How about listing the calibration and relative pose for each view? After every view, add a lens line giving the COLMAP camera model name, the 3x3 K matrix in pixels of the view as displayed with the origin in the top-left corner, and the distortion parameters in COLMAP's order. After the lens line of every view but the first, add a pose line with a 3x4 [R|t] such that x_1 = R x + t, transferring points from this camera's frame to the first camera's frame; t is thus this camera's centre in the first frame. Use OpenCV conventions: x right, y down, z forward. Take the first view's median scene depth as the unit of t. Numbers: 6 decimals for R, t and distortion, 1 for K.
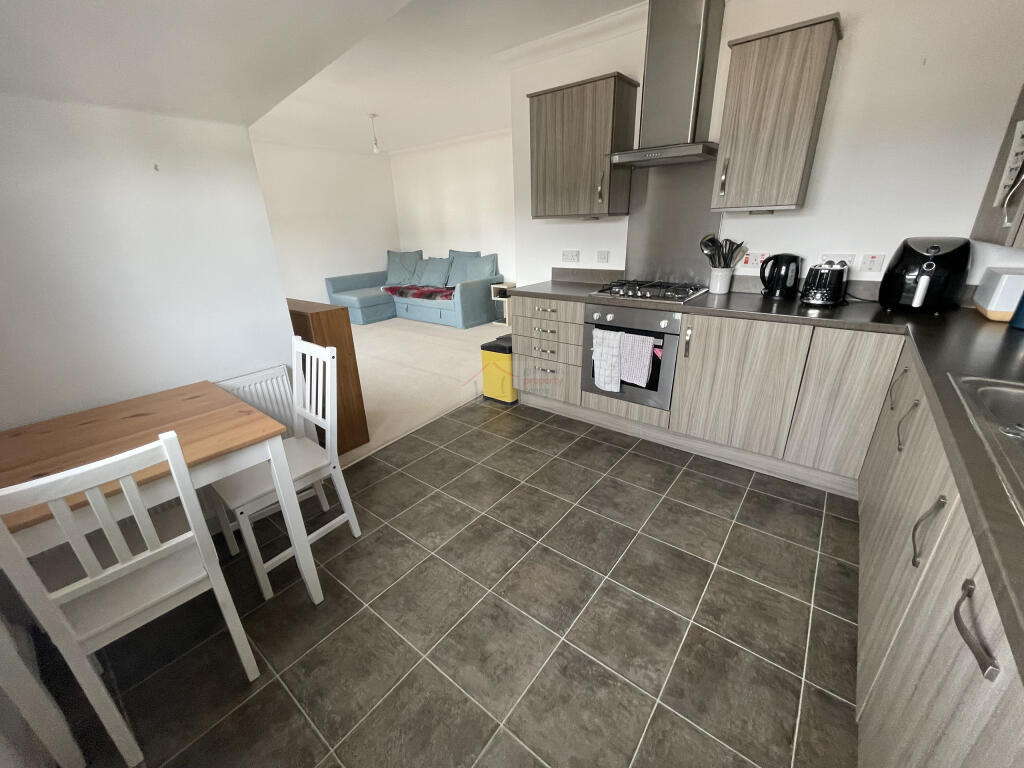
lens RADIAL K [[407.6, 0, 512.0], [0, 407.6, 384.0], [0, 0, 1]] dist [-0.000154, -0.000010]
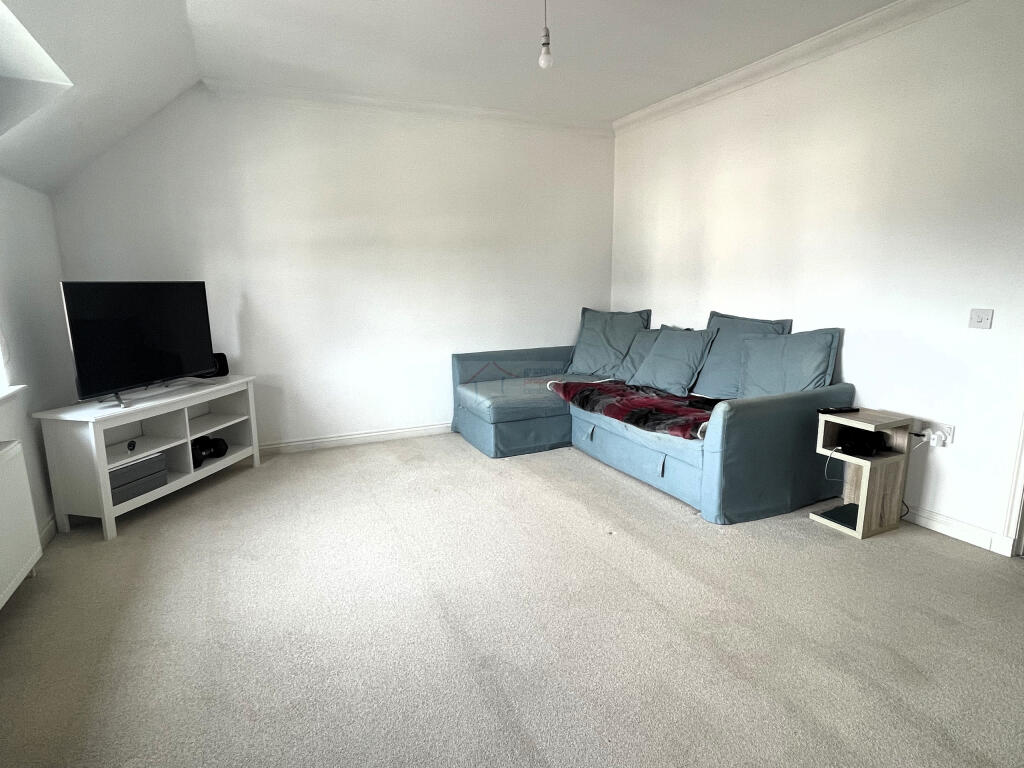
lens RADIAL K [[561.1, 0, 512.0], [0, 561.1, 384.0], [0, 0, 1]] dist [-0.001196, -0.000183]
pose [[0.882467, 0.105811, -0.458320, -0.063195], [-0.185846, 0.973525, -0.133080, -0.147972], [0.432104, 0.202615, 0.878768, 0.433649]]
